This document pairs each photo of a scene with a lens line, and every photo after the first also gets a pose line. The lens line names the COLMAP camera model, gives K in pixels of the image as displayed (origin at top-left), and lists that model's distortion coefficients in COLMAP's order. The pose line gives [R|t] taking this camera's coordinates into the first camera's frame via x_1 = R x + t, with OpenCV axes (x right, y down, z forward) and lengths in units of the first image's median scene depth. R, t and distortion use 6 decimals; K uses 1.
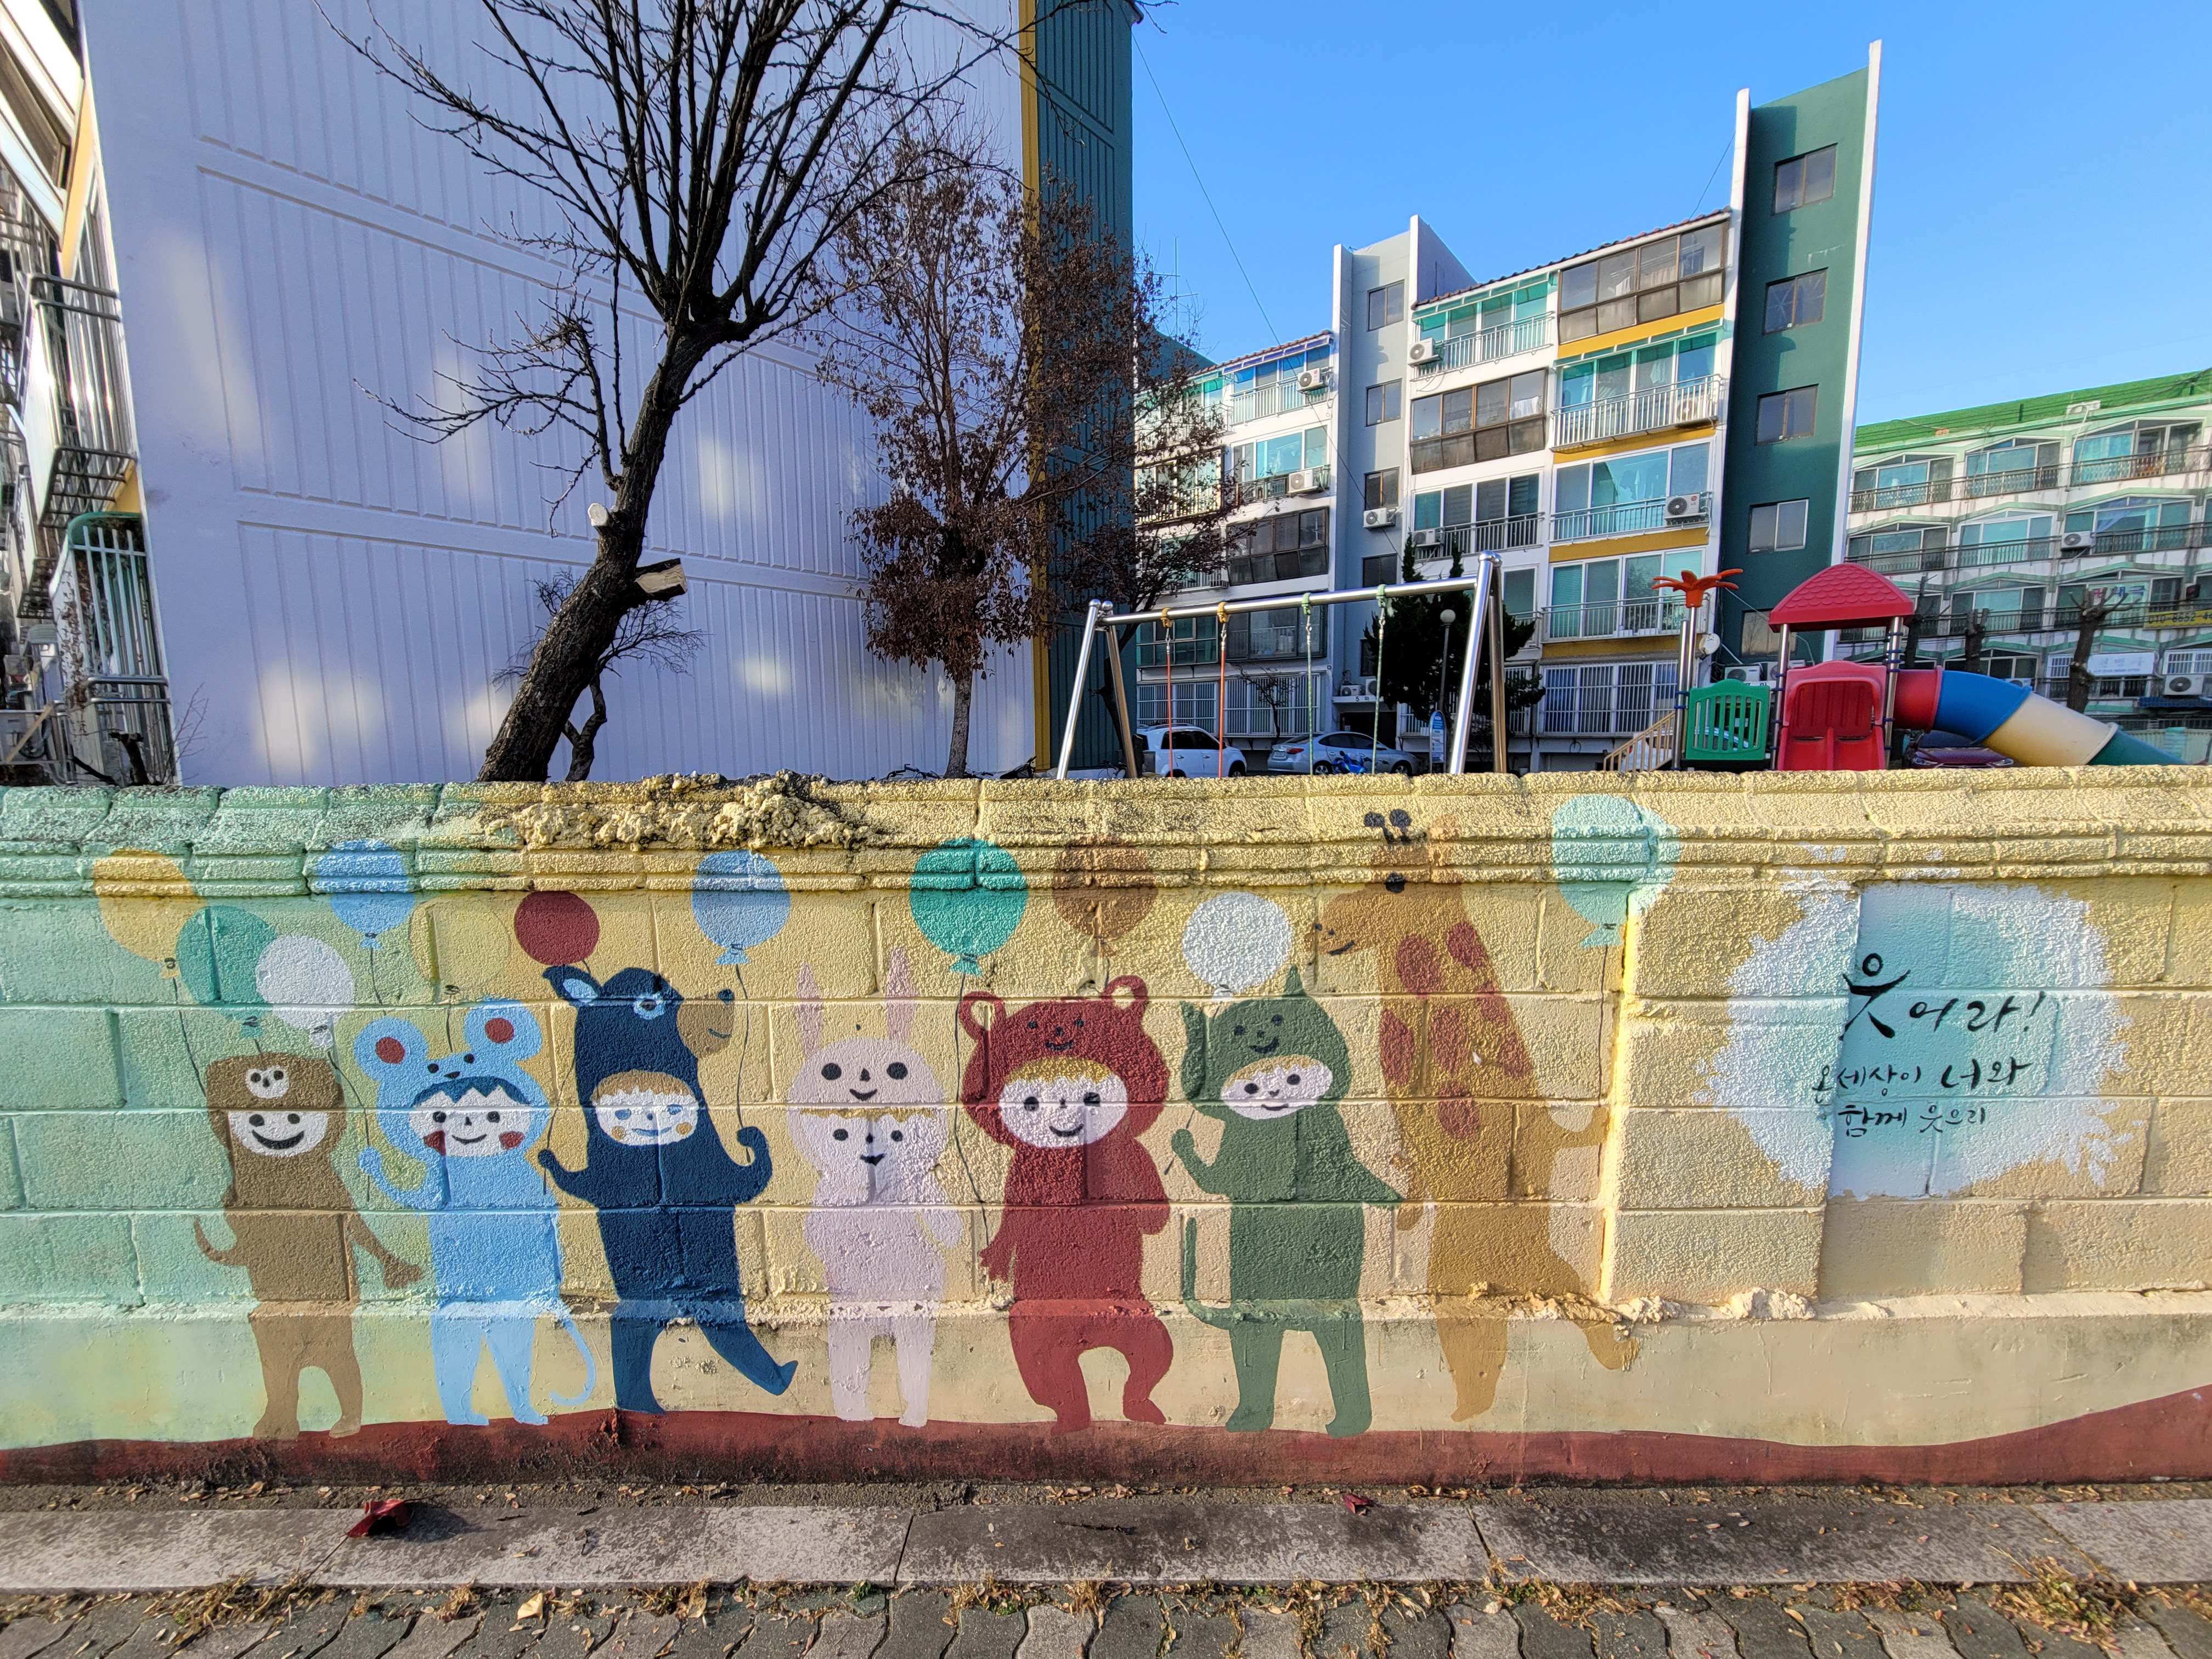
lens RADIAL K [[887.3, 0, 1097.5], [0, 887.3, 827.1], [0, 0, 1]] dist [-0.000465, -0.001747]
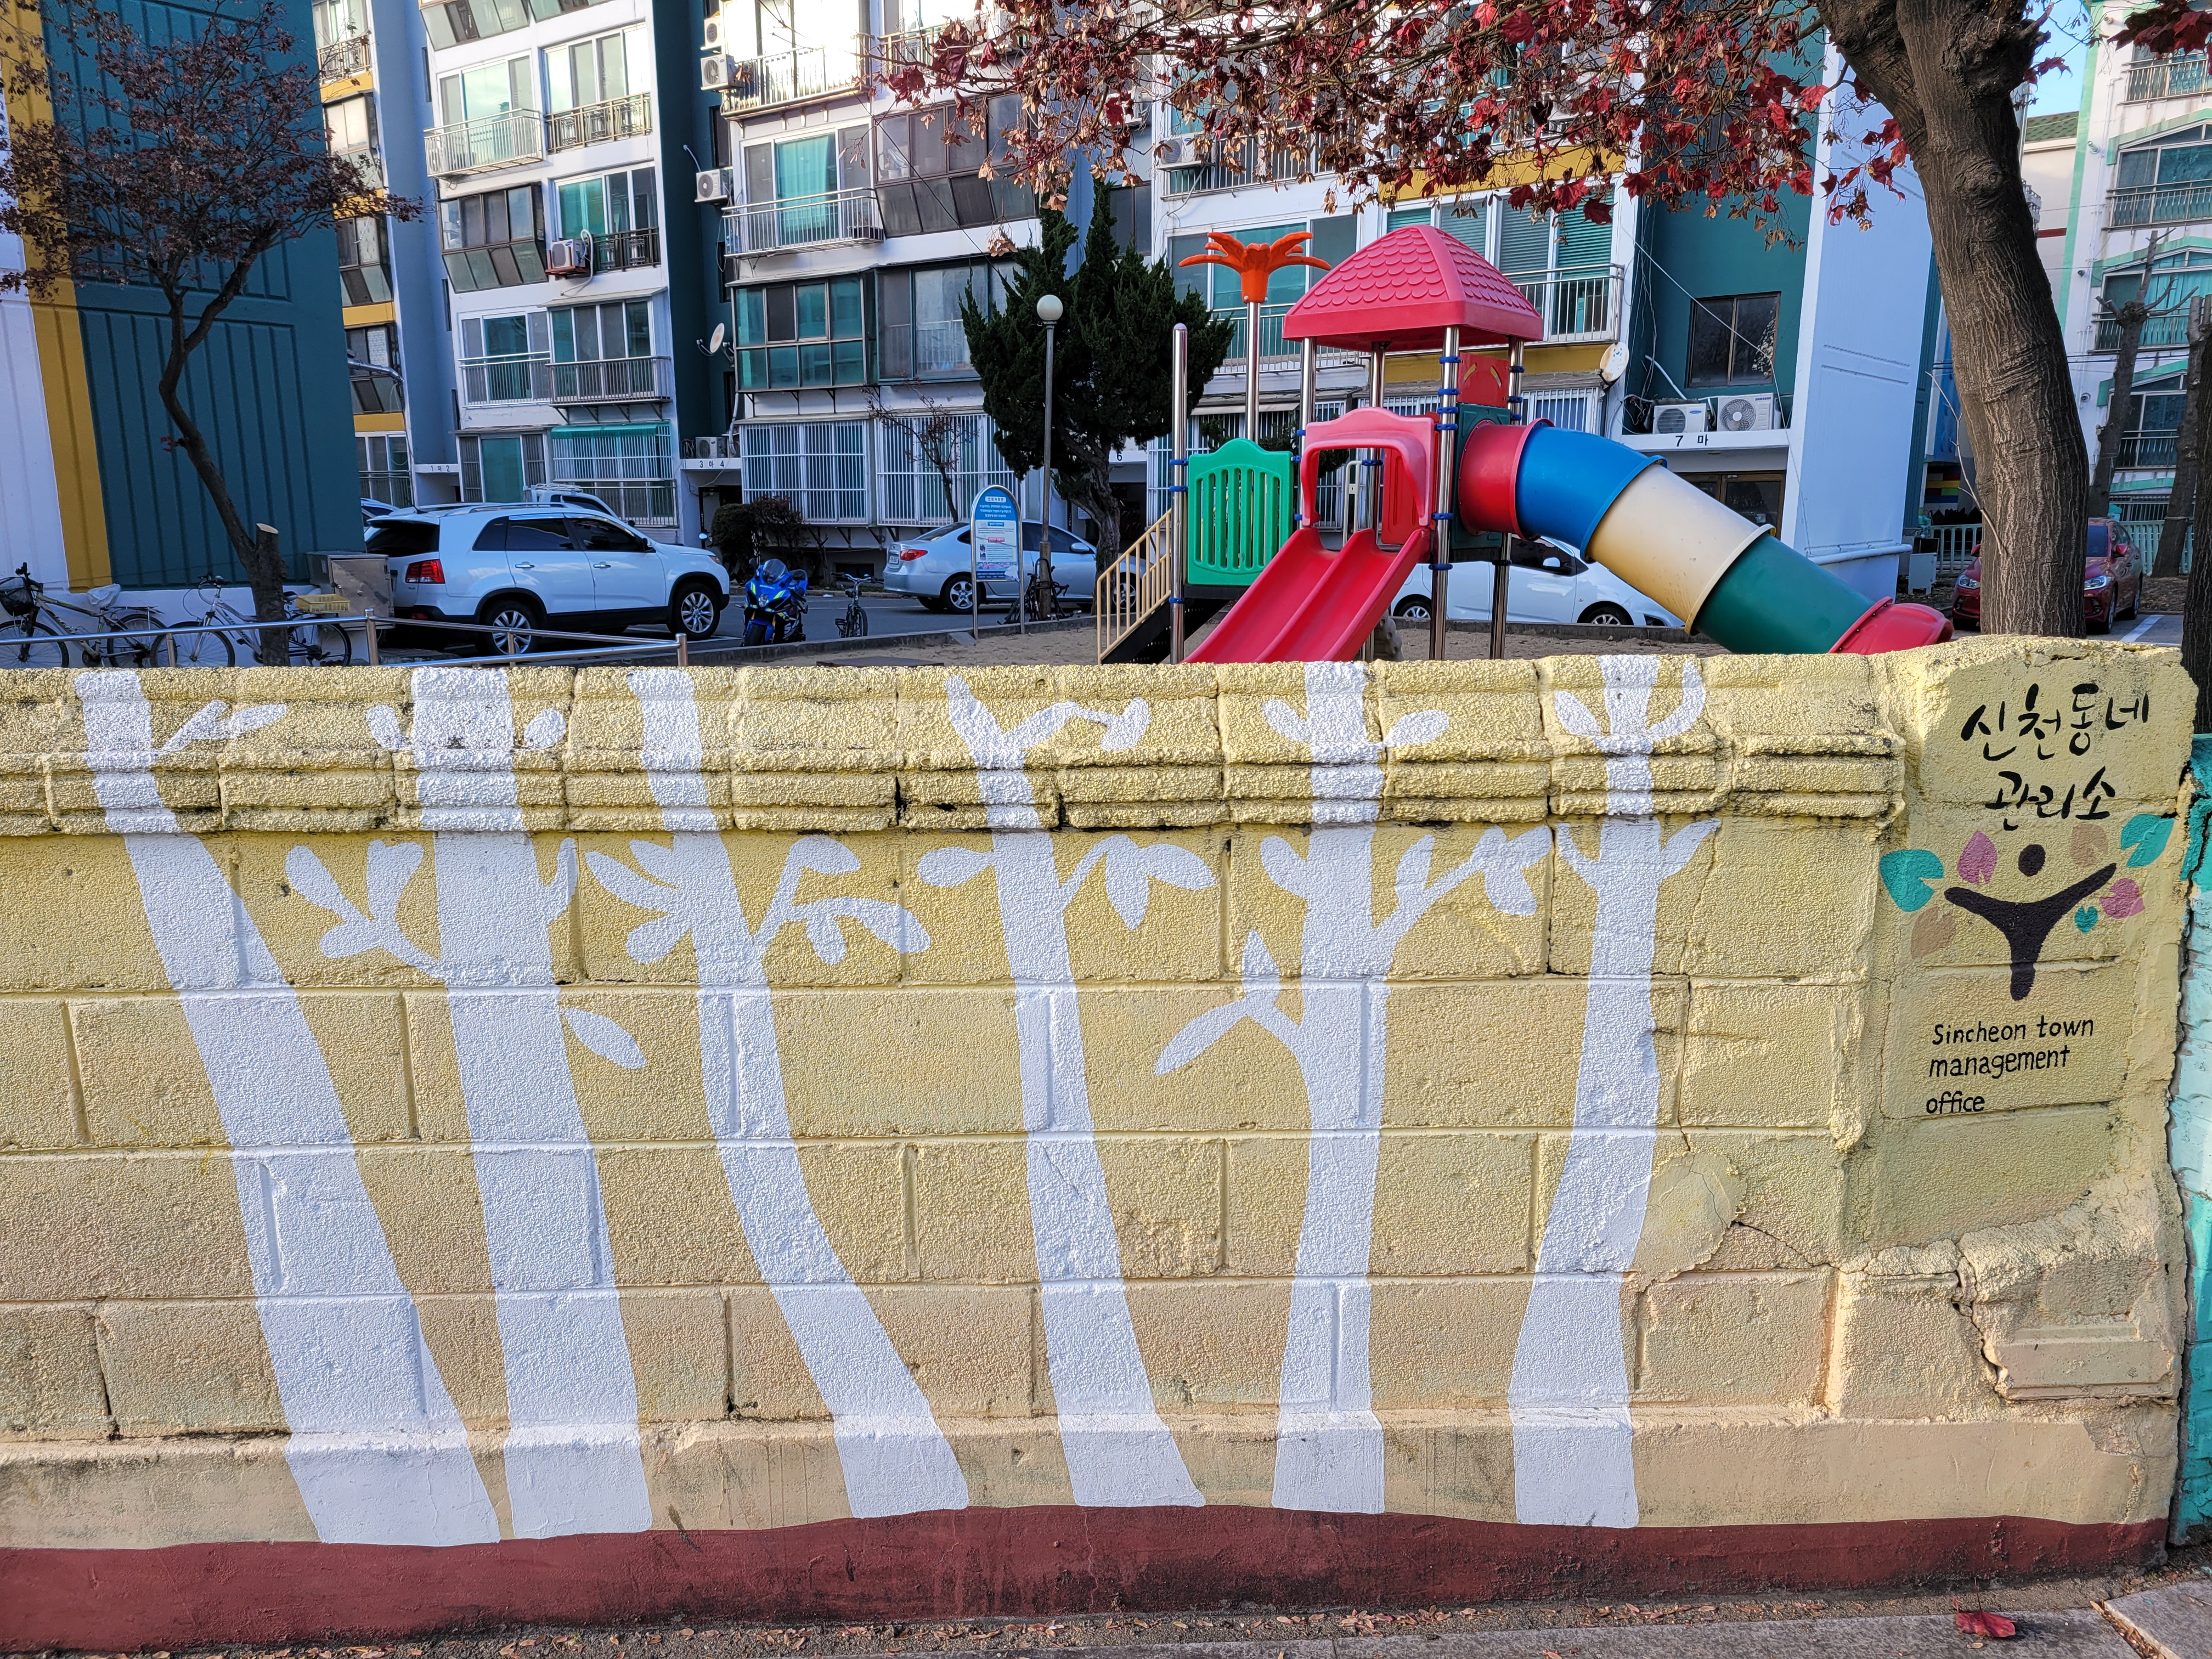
lens RADIAL K [[1629.9, 0, 1107.3], [0, 1629.9, 838.5], [0, 0, 1]] dist [0.039237, -0.025791]
pose [[0.999609, 0.002531, 0.027830, 0.343742], [-0.005137, 0.995562, 0.093972, -0.006995], [-0.027469, -0.094078, 0.995186, -0.024584]]
